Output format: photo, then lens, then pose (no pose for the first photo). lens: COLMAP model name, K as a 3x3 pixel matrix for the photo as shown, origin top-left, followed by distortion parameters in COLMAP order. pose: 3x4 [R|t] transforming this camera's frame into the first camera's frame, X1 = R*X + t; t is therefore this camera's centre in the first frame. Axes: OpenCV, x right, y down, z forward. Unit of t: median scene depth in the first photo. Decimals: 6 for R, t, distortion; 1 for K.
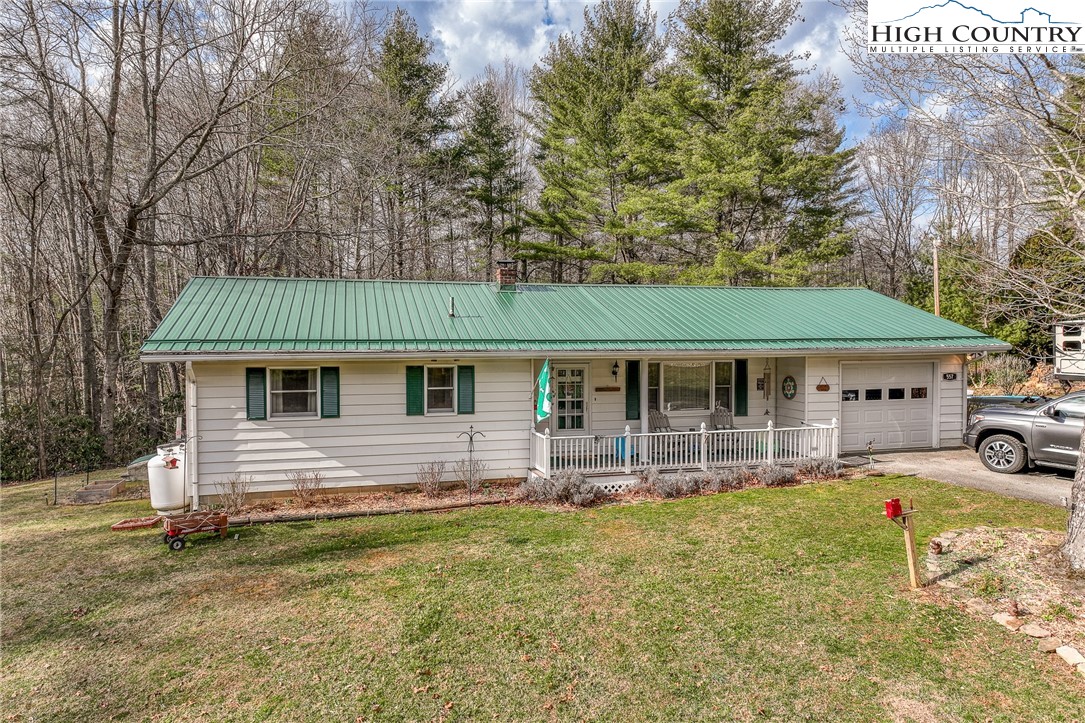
lens RADIAL K [[777.5, 0, 538.2], [0, 777.5, 359.1], [0, 0, 1]] dist [0.064067, 0.009216]
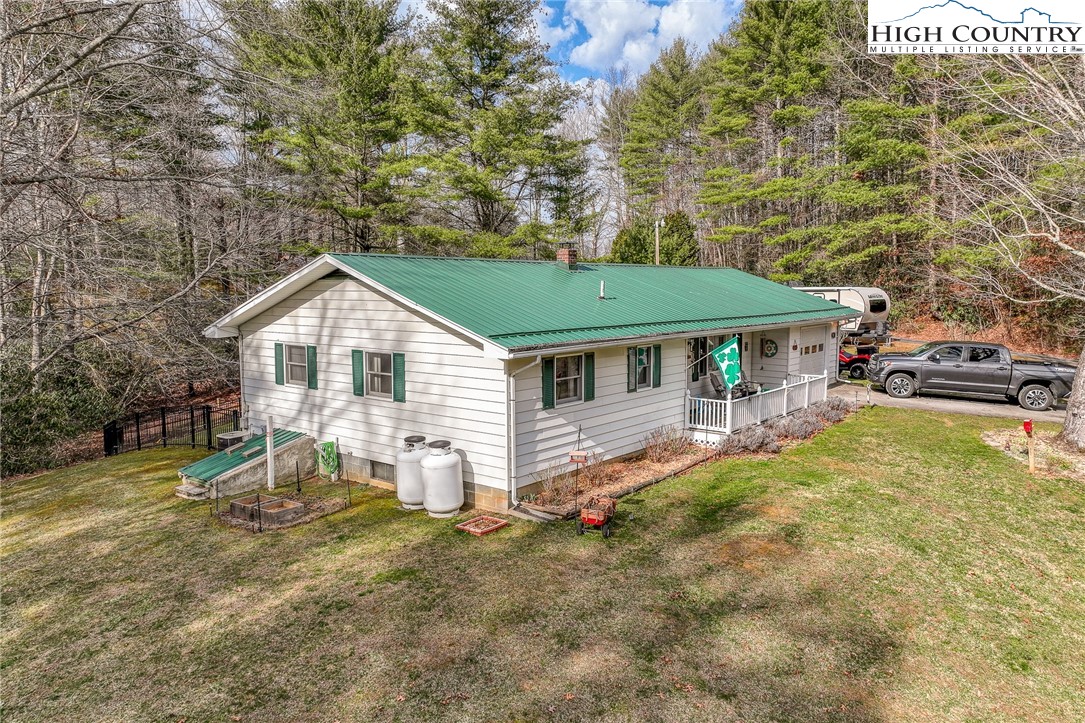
lens RADIAL K [[777.5, 0, 536.0], [0, 777.5, 357.8], [0, 0, 1]] dist [0.064067, 0.009216]
pose [[0.803520, -0.054180, 0.592807, -0.953277], [0.012179, 0.997137, 0.074626, -0.062712], [-0.595154, -0.052744, 0.801879, 0.199823]]
